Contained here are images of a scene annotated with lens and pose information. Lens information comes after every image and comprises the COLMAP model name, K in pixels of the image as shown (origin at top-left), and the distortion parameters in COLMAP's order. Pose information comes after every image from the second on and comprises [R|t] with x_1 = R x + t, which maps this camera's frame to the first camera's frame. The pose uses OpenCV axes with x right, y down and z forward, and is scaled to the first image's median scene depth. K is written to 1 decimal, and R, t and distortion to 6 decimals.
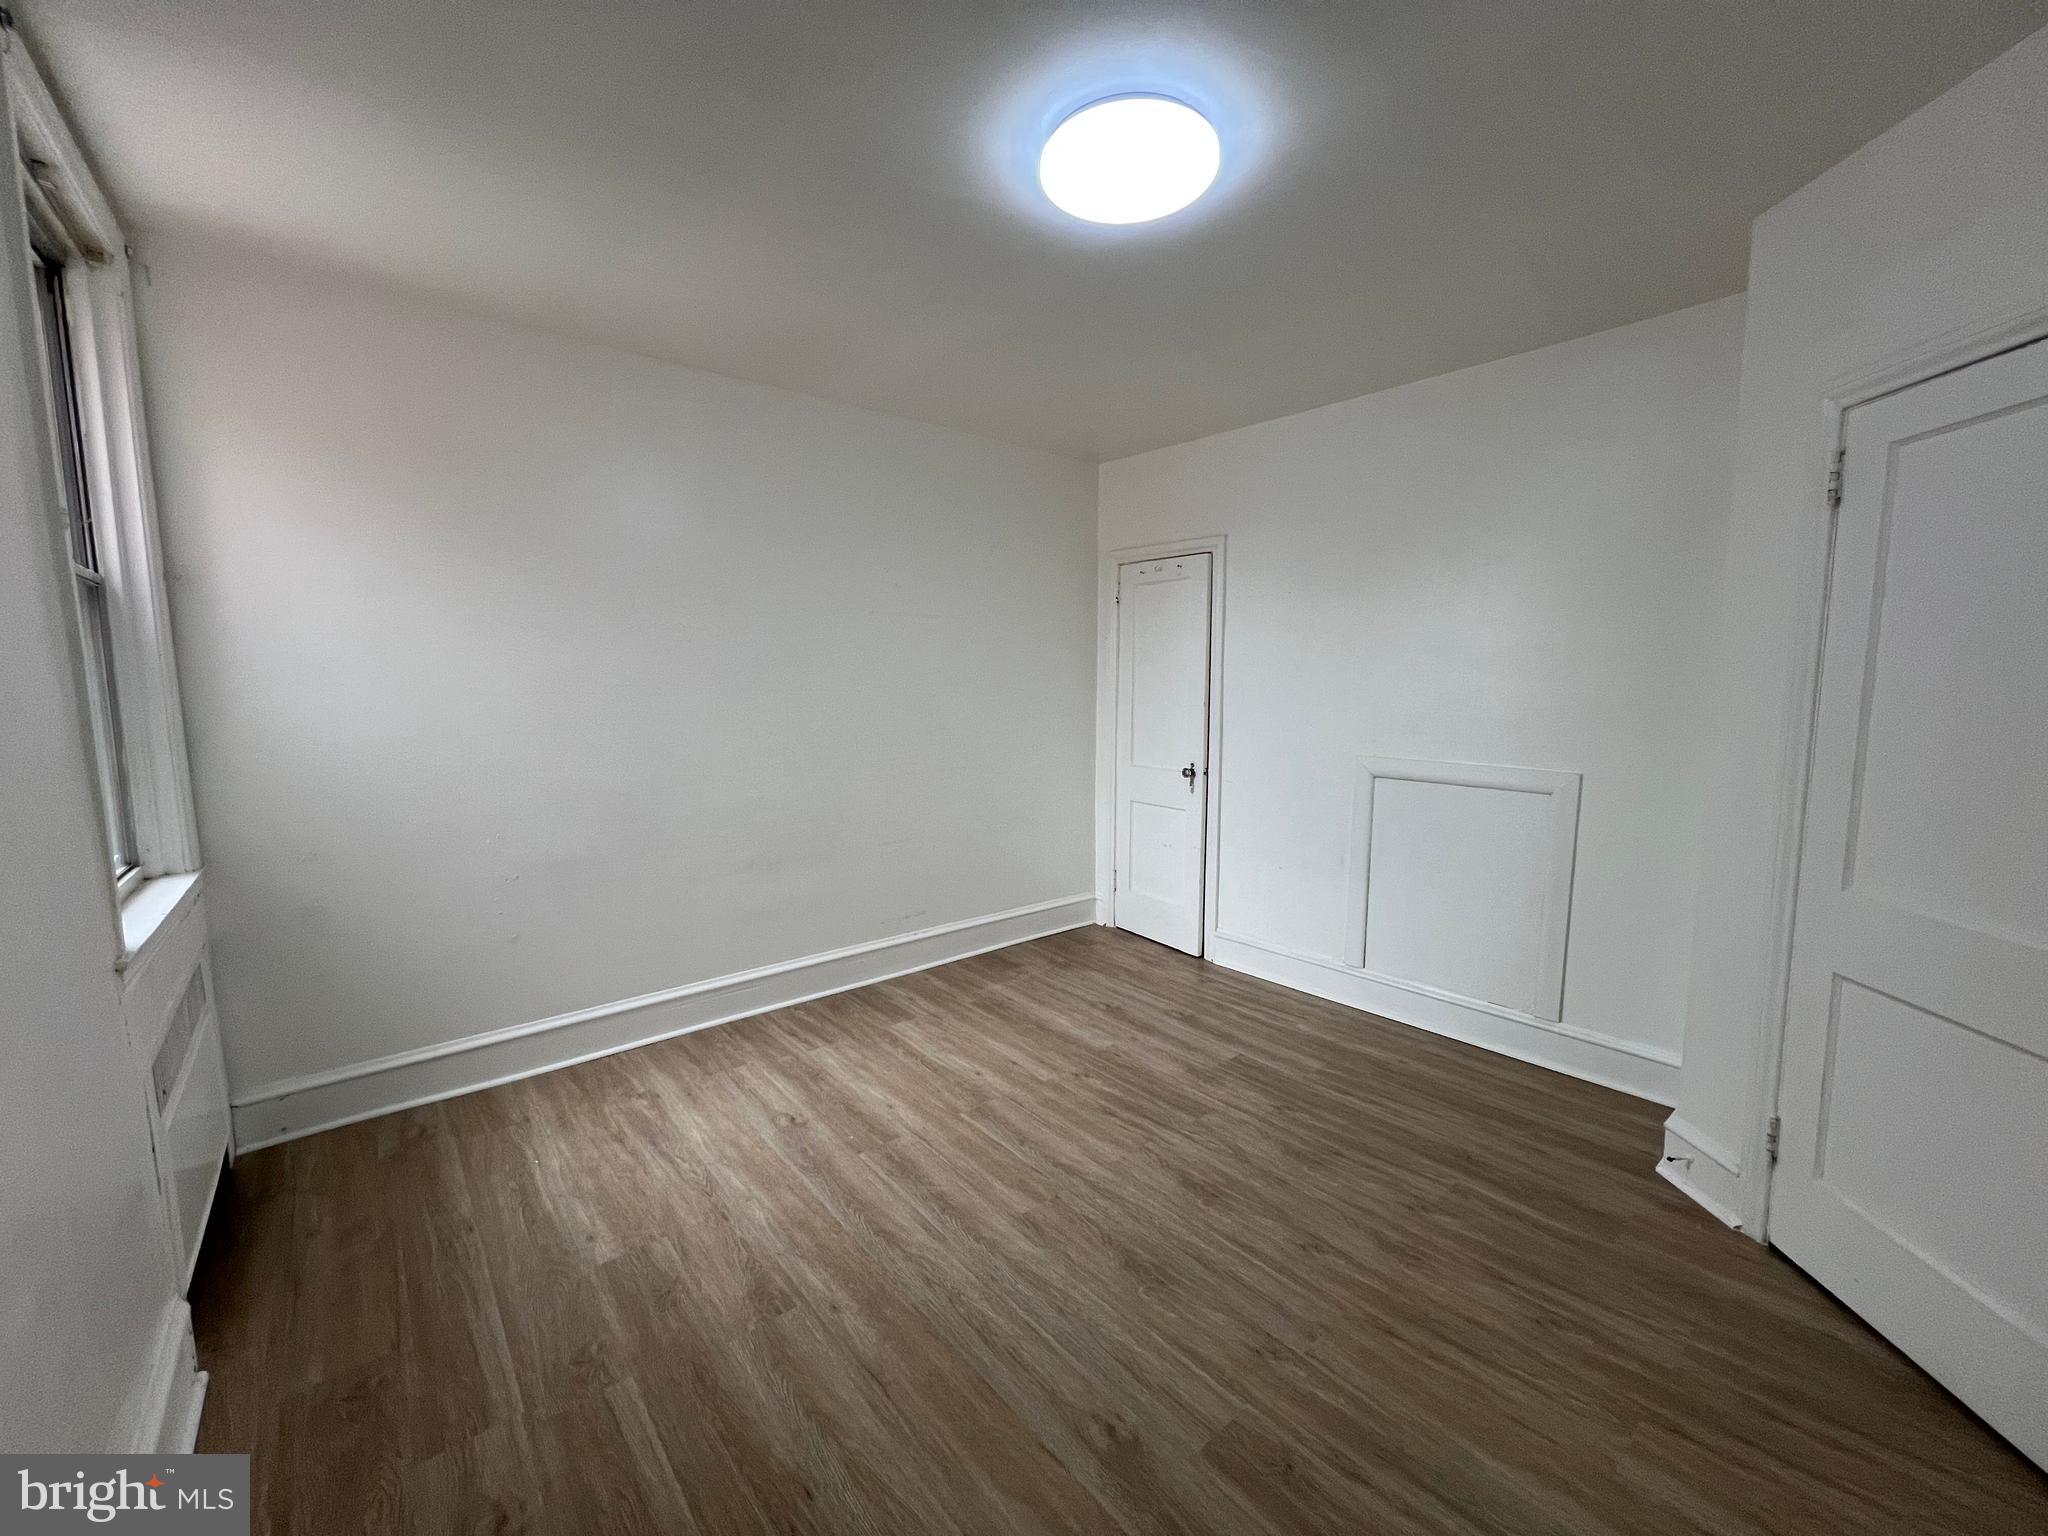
lens RADIAL K [[820.6, 0, 1020.6], [0, 820.6, 770.5], [0, 0, 1]] dist [0.001842, 0.000136]
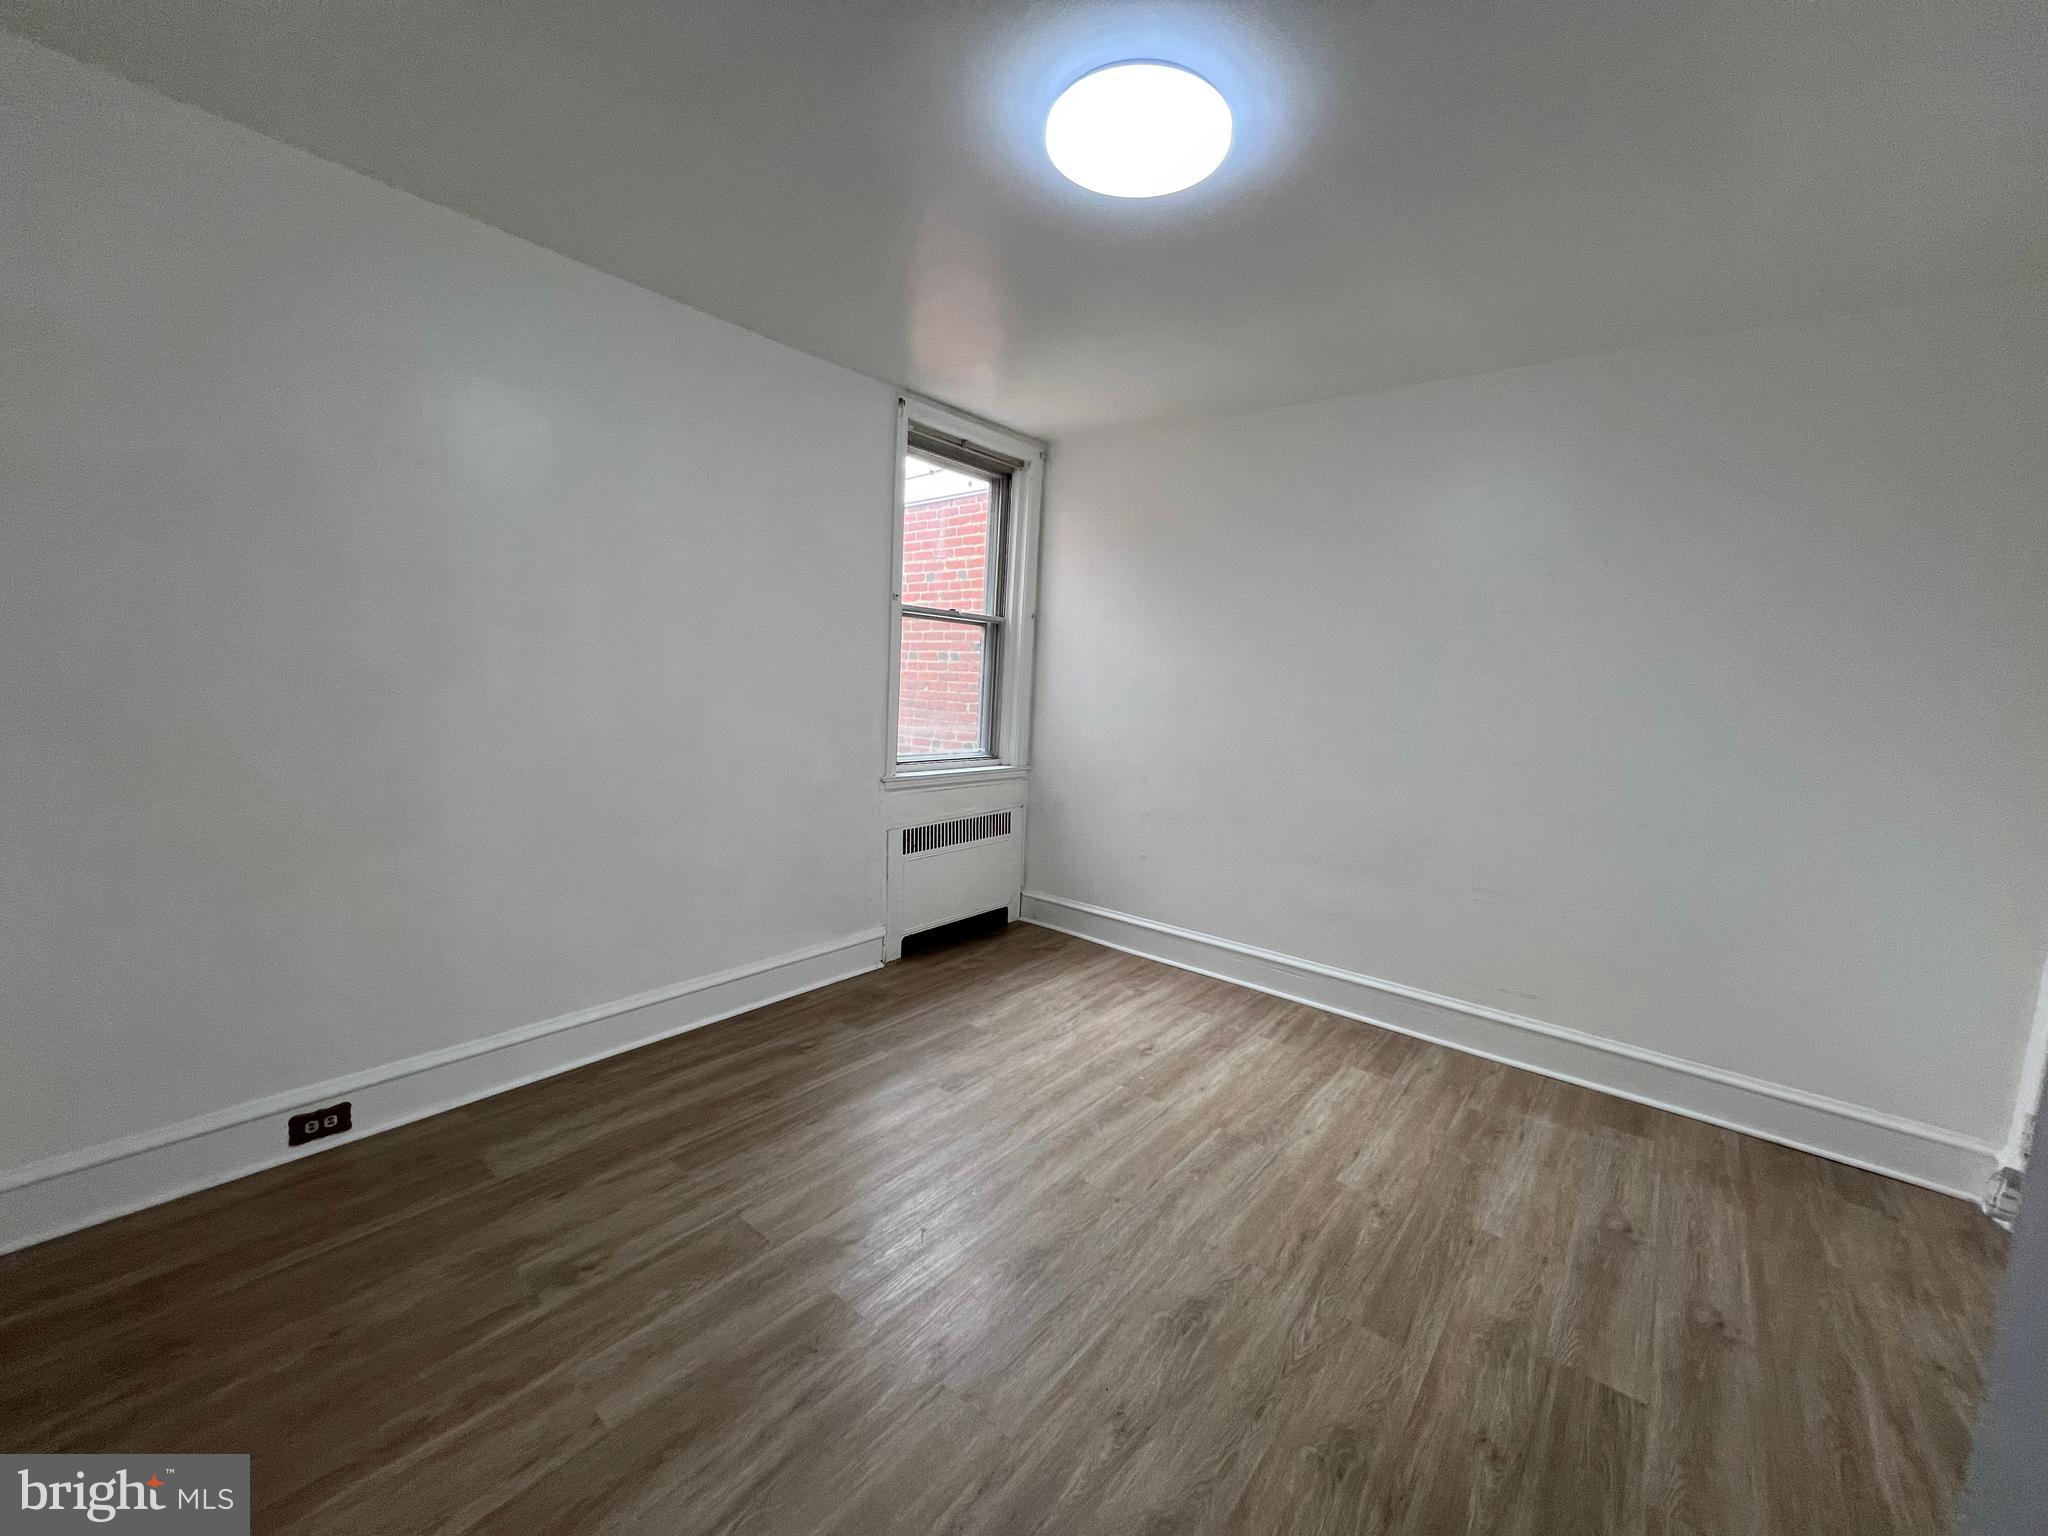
lens RADIAL K [[820.6, 0, 1020.6], [0, 820.6, 770.5], [0, 0, 1]] dist [0.001842, 0.000136]
pose [[0.186751, 0.127664, -0.974077, 0.711260], [-0.159133, 0.982357, 0.098240, -0.047197], [0.969433, 0.136661, 0.203772, 0.483920]]
